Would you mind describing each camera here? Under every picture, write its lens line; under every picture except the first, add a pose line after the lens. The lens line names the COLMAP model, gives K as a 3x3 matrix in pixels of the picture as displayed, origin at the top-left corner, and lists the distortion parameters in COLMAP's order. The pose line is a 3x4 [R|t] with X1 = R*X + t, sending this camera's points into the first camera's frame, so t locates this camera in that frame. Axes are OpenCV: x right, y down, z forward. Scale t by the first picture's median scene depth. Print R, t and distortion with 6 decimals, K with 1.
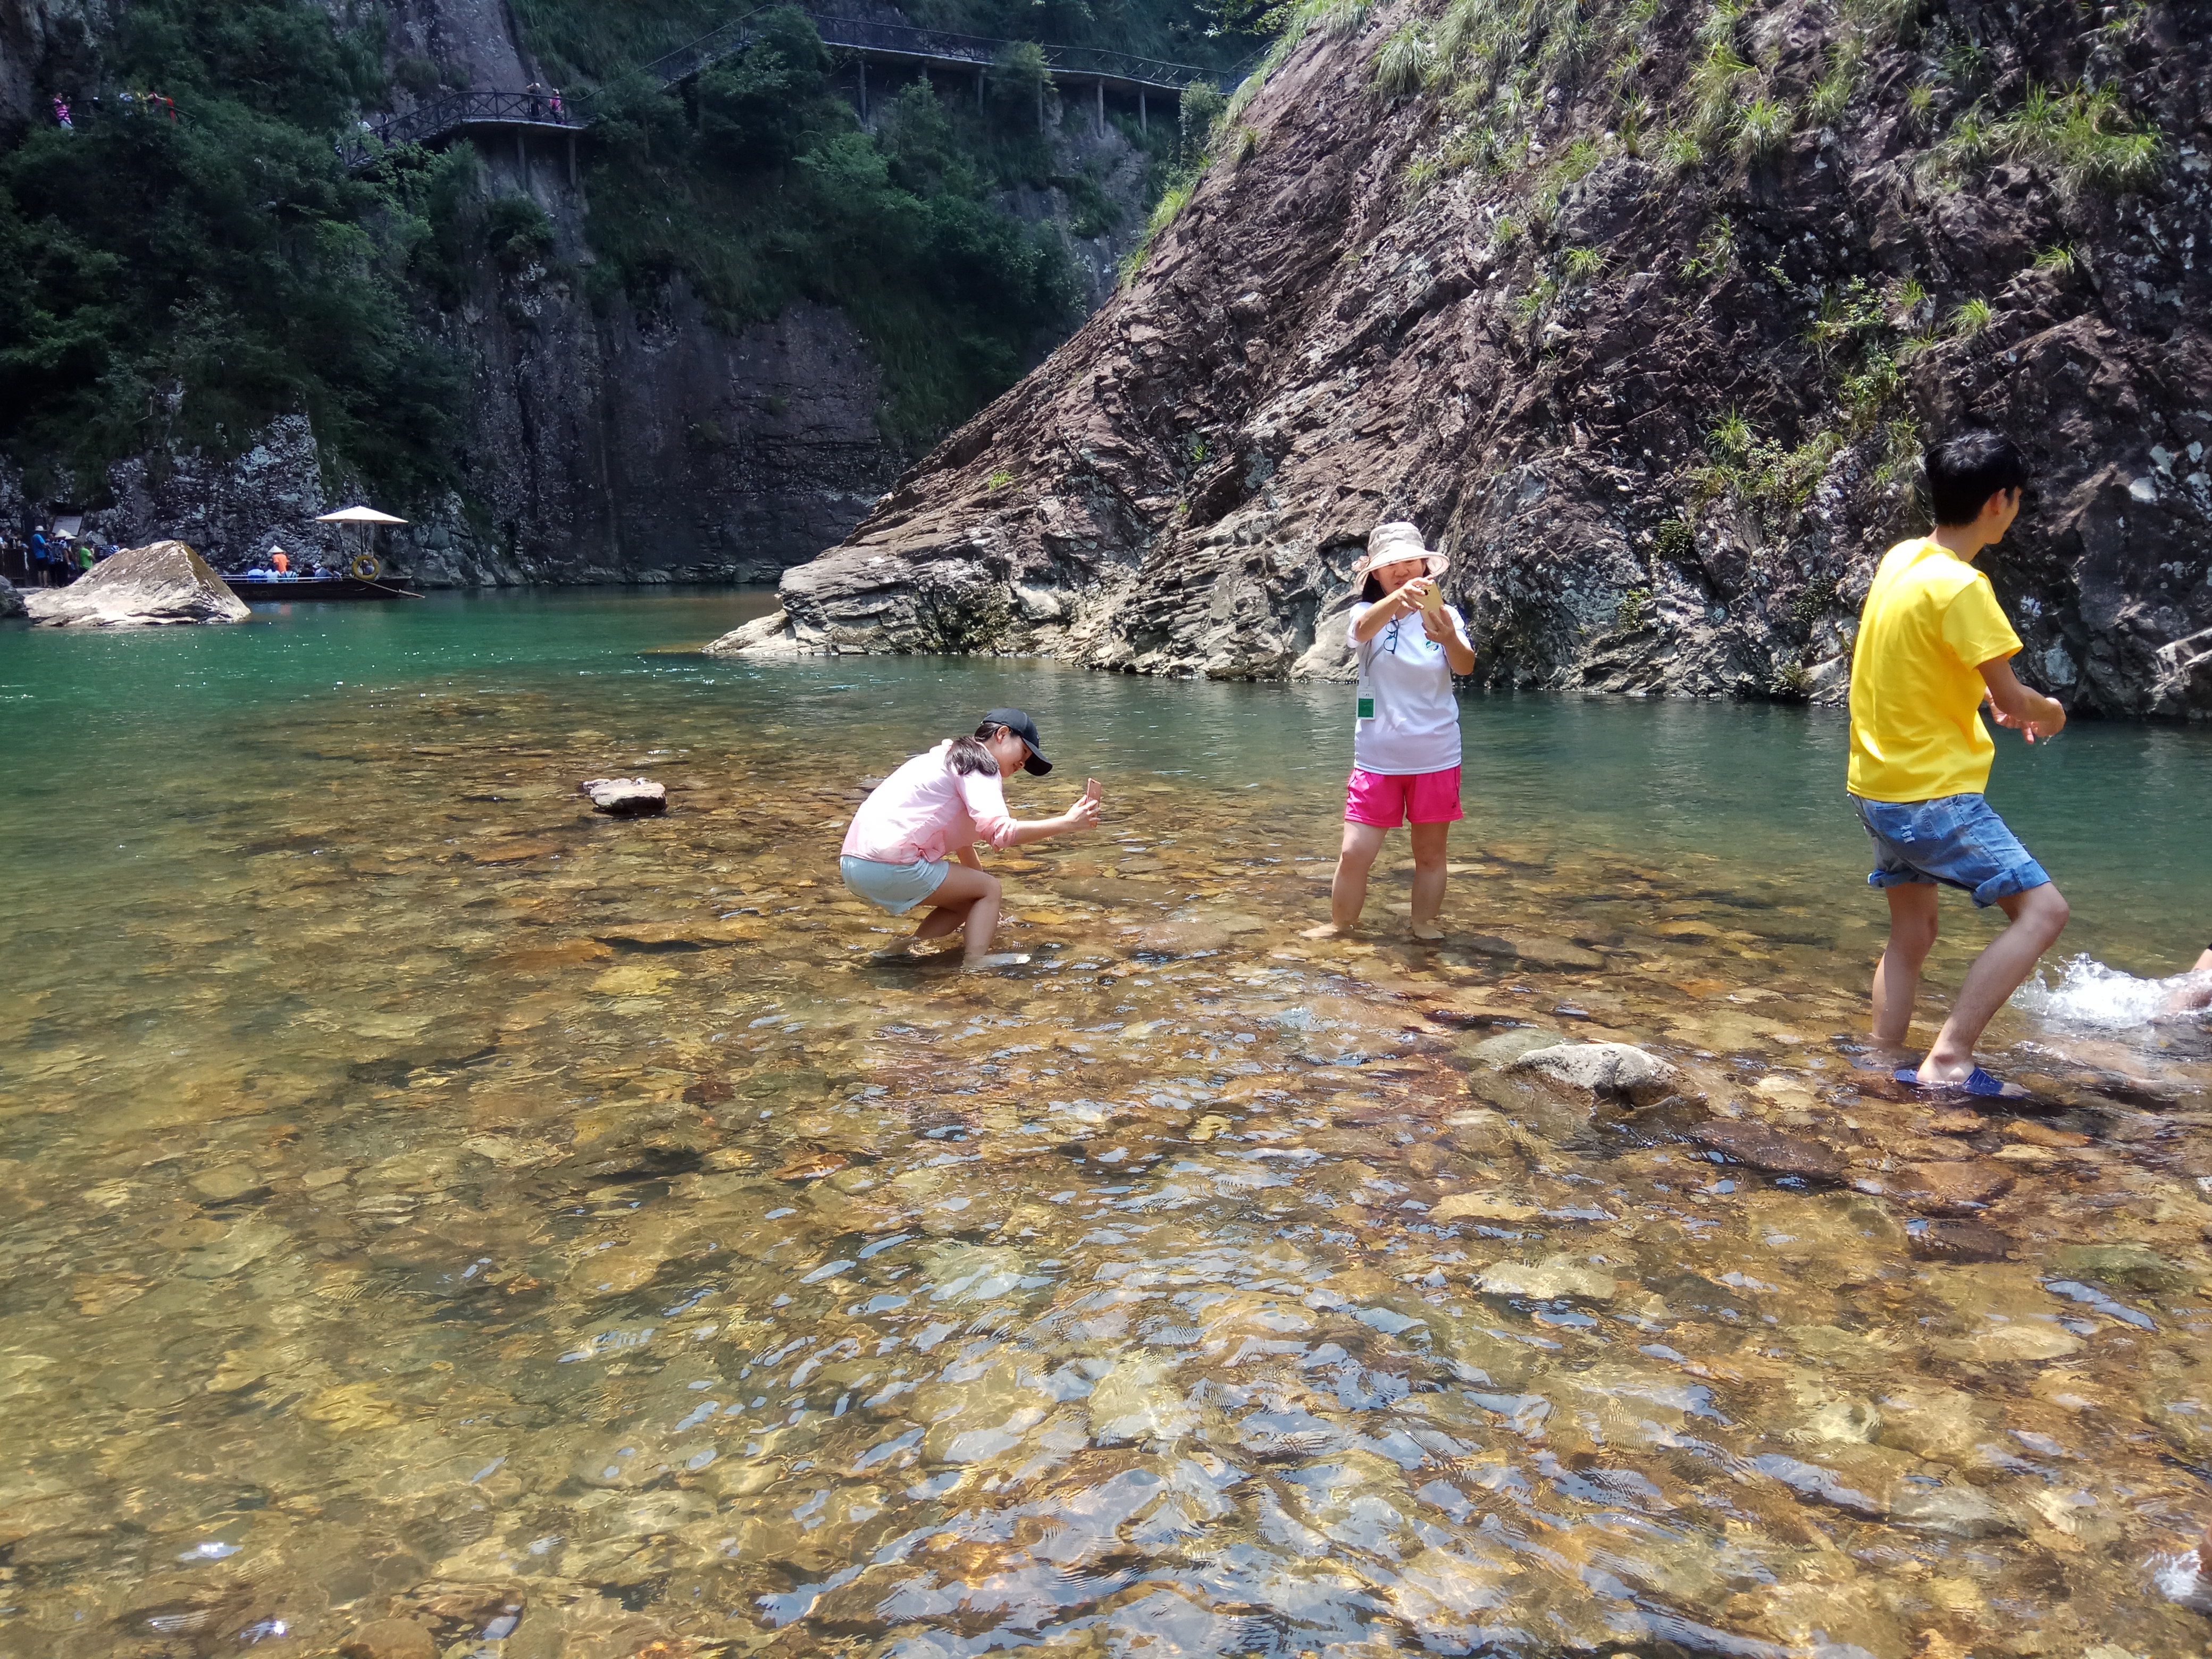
lens RADIAL K [[1718.0, 0, 1106.0], [0, 1718.0, 829.5], [0, 0, 1]] dist [0.125959, -0.201433]
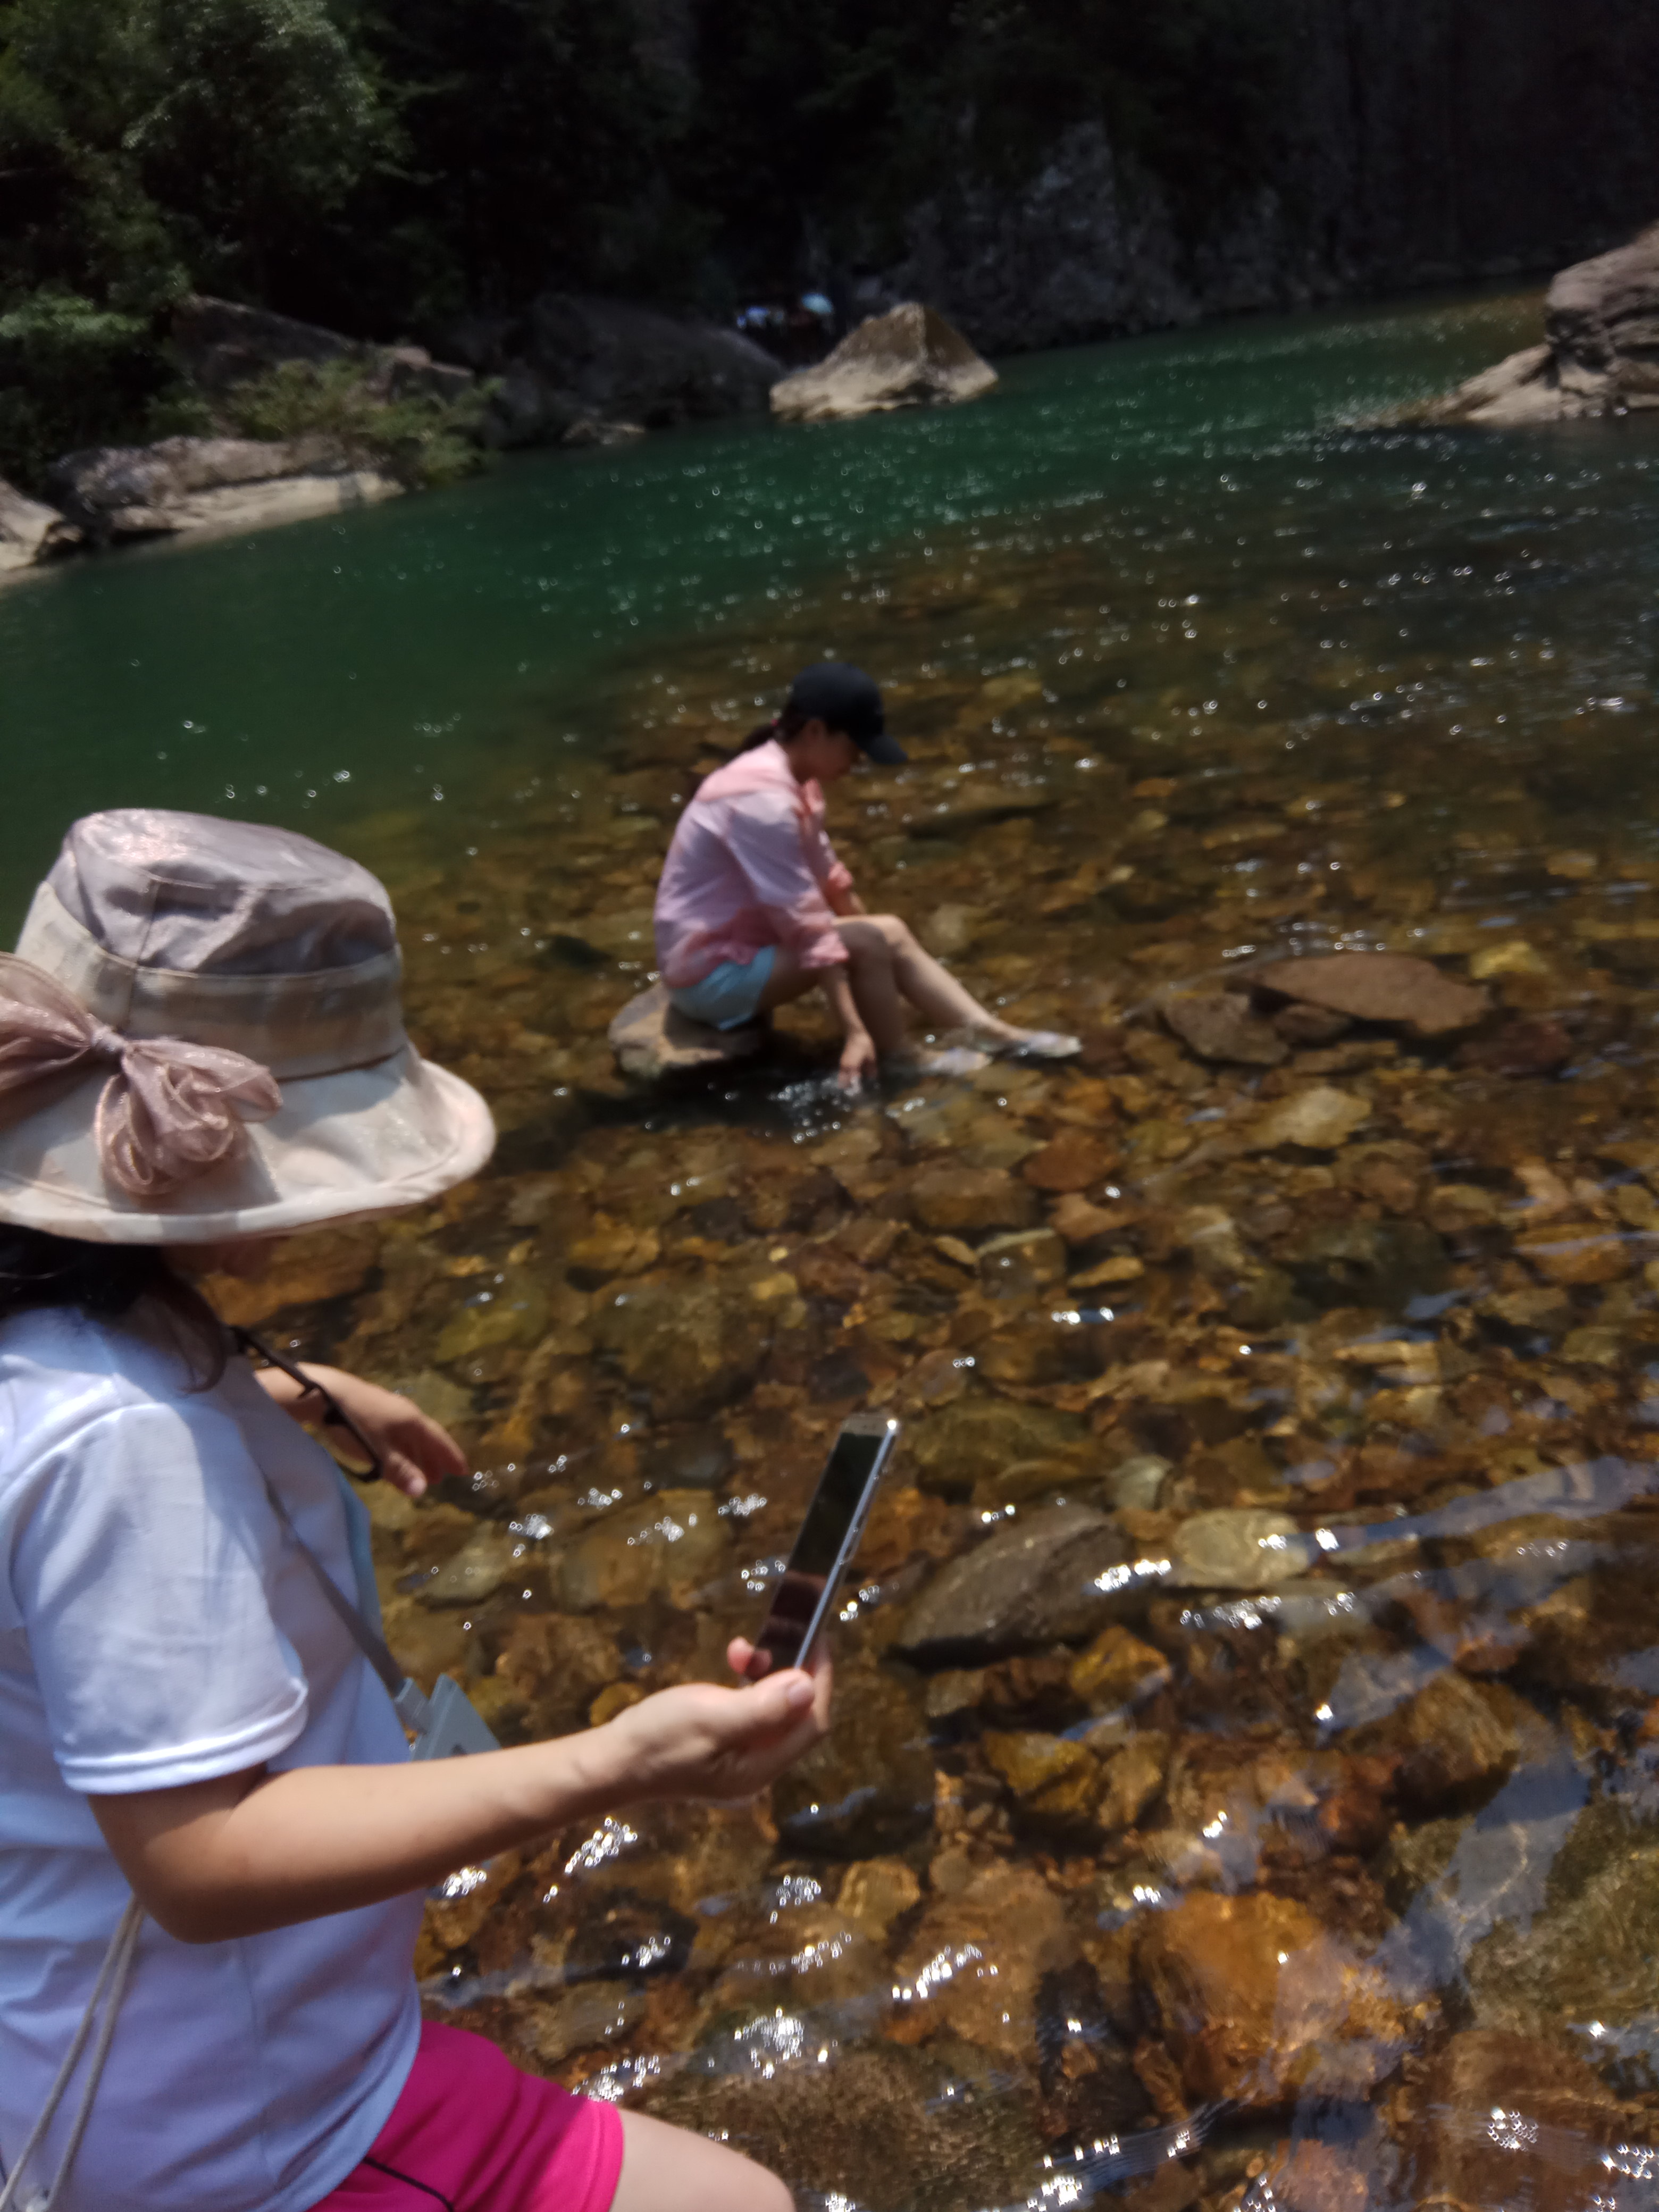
lens RADIAL K [[1746.1, 0, 858.6], [0, 1746.1, 1120.9], [0, 0, 1]] dist [0.069249, -0.139998]
pose [[0.824826, 0.143889, -0.546770, 0.001320], [0.029021, 0.955024, 0.295104, -0.056453], [0.564641, -0.259277, 0.783553, 0.299220]]
